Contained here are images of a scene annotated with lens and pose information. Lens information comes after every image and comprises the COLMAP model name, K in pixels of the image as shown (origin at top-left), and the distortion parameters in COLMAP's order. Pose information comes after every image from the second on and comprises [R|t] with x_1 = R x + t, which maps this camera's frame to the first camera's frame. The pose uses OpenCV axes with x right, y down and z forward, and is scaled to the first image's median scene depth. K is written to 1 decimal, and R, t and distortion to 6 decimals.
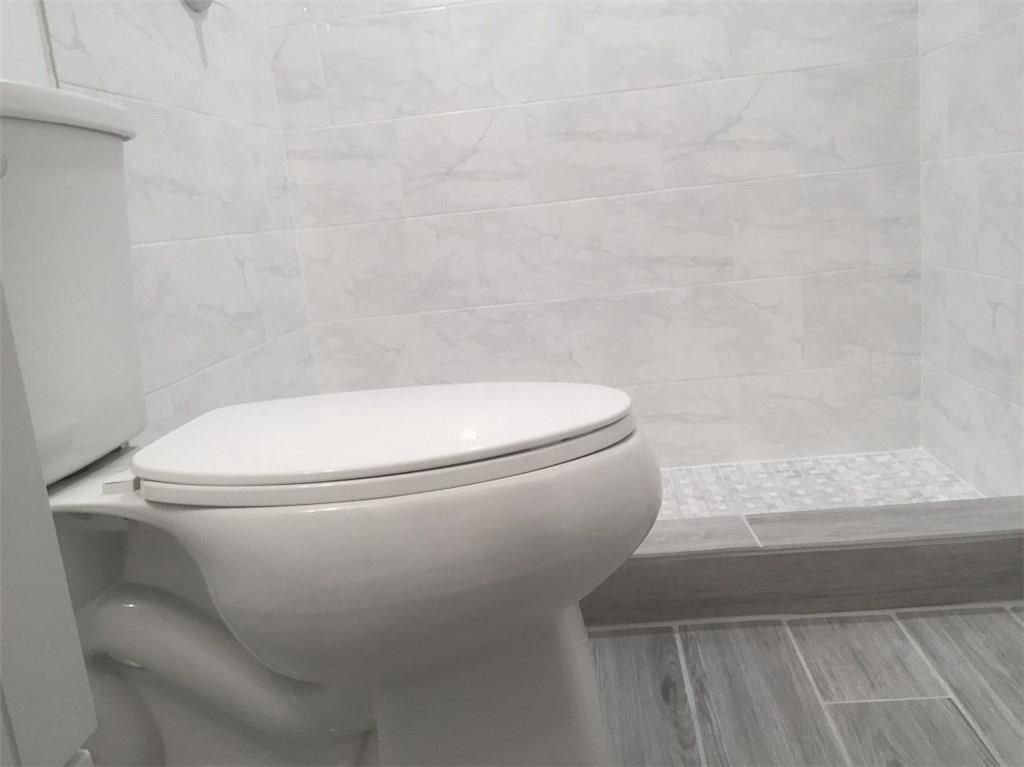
lens RADIAL K [[860.3, 0, 510.6], [0, 860.3, 388.3], [0, 0, 1]] dist [0.062470, -0.088711]
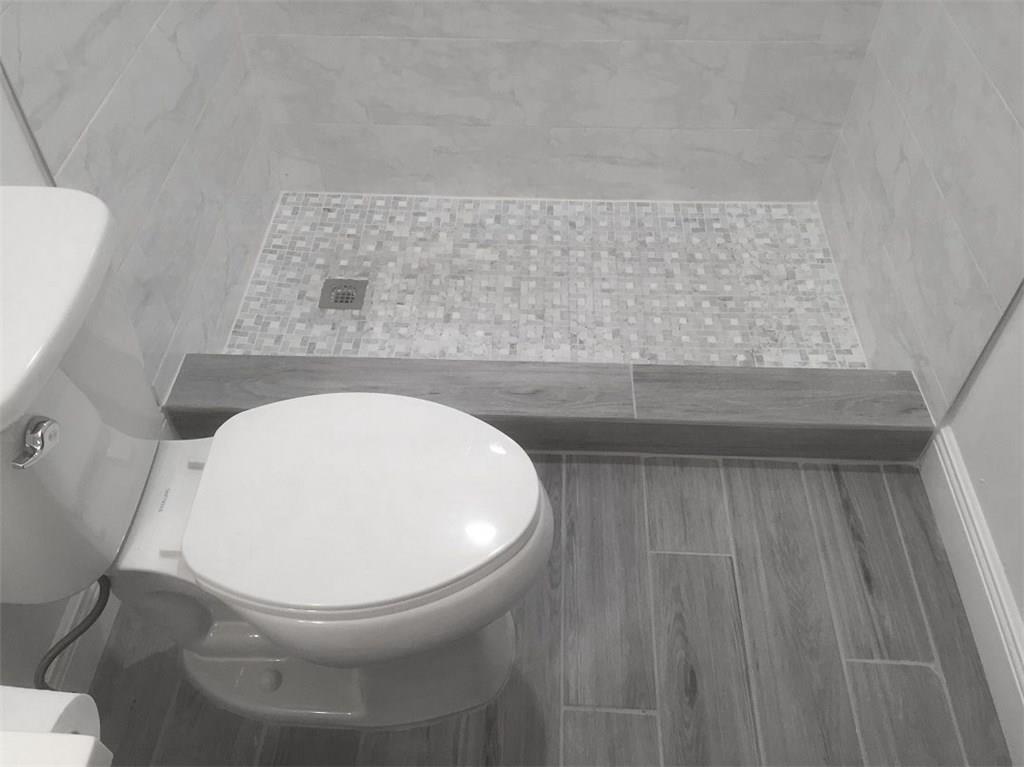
lens RADIAL K [[860.3, 0, 509.1], [0, 860.3, 350.6], [0, 0, 1]] dist [0.062470, -0.088711]
pose [[0.994401, 0.042267, 0.096853, -0.020526], [-0.091224, 0.805980, 0.584872, -0.408638], [-0.053341, -0.590433, 0.805322, 0.011406]]
